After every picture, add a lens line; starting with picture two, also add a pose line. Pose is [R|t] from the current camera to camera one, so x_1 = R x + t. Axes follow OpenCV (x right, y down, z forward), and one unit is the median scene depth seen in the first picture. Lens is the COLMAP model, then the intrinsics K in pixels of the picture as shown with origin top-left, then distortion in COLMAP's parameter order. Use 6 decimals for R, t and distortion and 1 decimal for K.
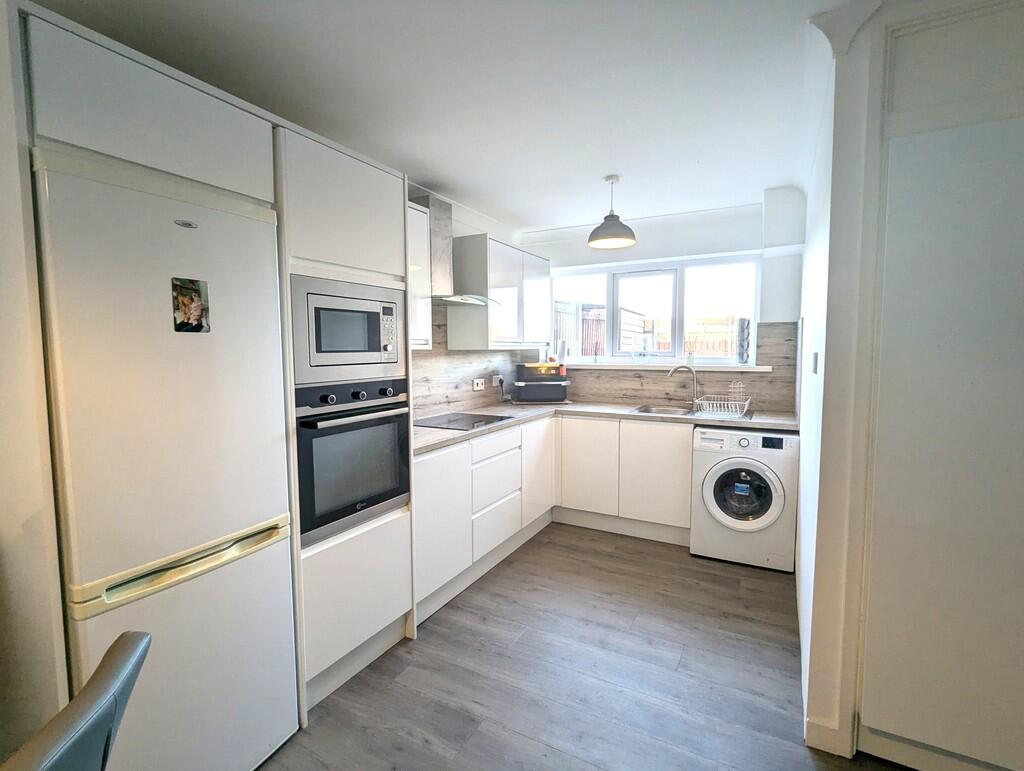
lens RADIAL K [[488.6, 0, 512.0], [0, 488.6, 385.5], [0, 0, 1]] dist [-0.000225, -0.000665]
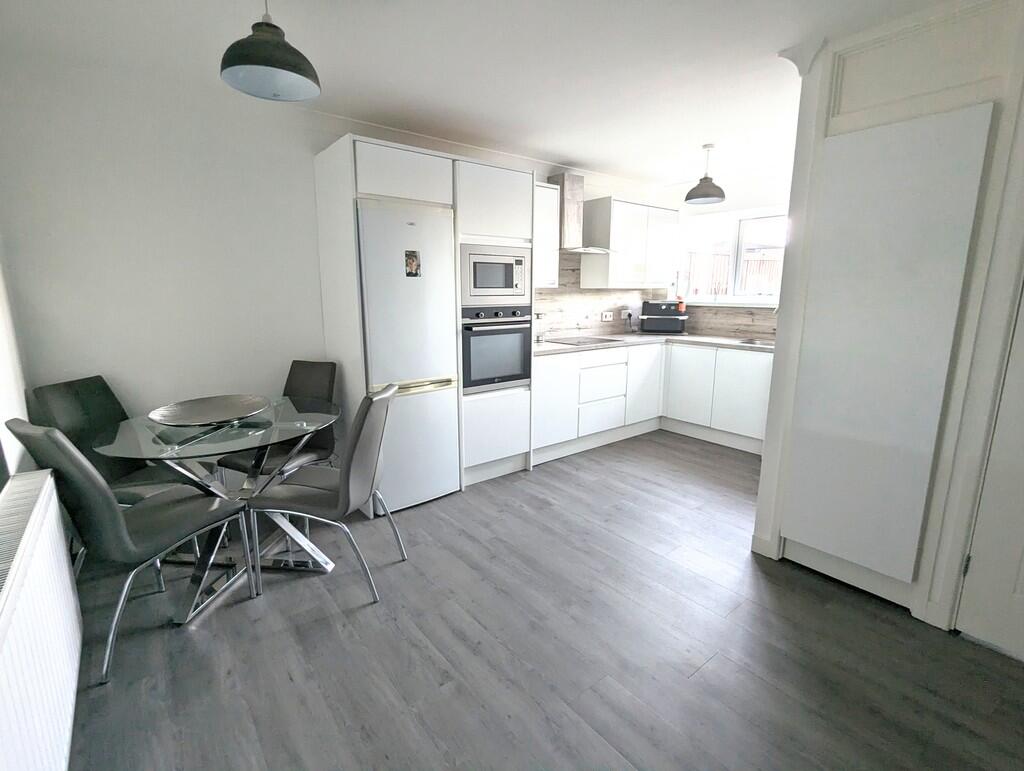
lens RADIAL K [[488.6, 0, 512.0], [0, 488.6, 385.5], [0, 0, 1]] dist [-0.000225, -0.000665]
pose [[0.922061, 0.080366, -0.378609, 0.339135], [-0.035414, 0.991620, 0.124239, 0.046176], [0.385421, -0.101148, 0.917180, -0.482081]]
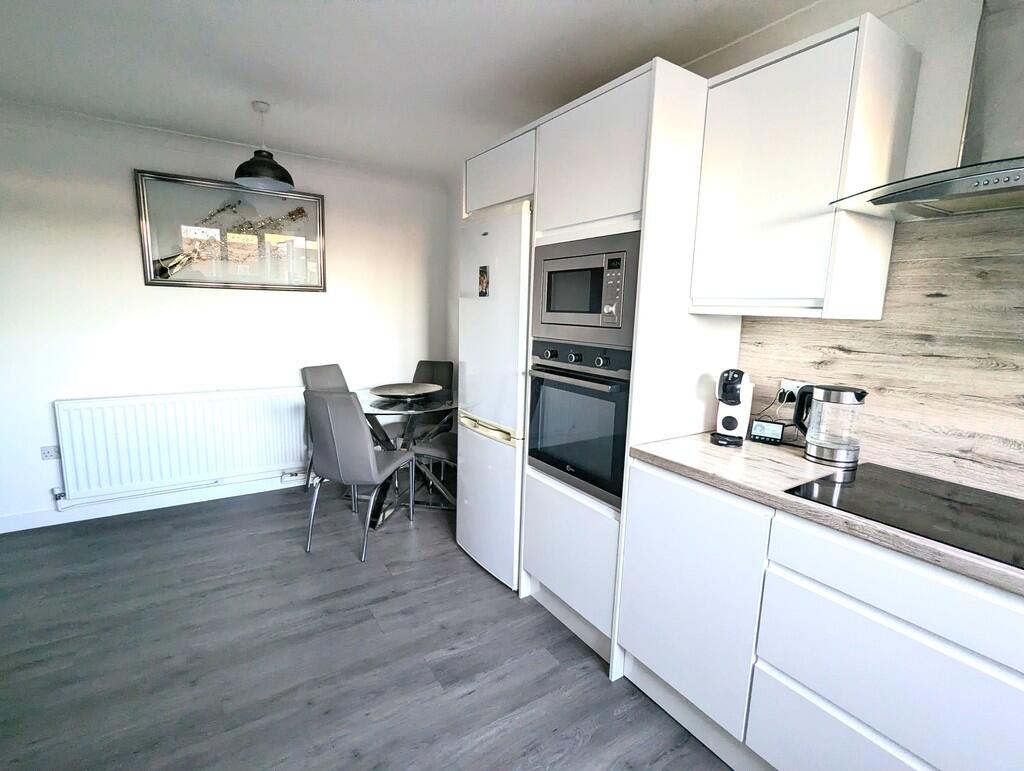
lens RADIAL K [[488.6, 0, 512.0], [0, 488.6, 385.5], [0, 0, 1]] dist [-0.000225, -0.000665]
pose [[-0.471867, 0.132102, -0.871717, 0.524115], [-0.091140, 0.976106, 0.197256, -0.092898], [0.876946, 0.172527, -0.448553, 1.169035]]
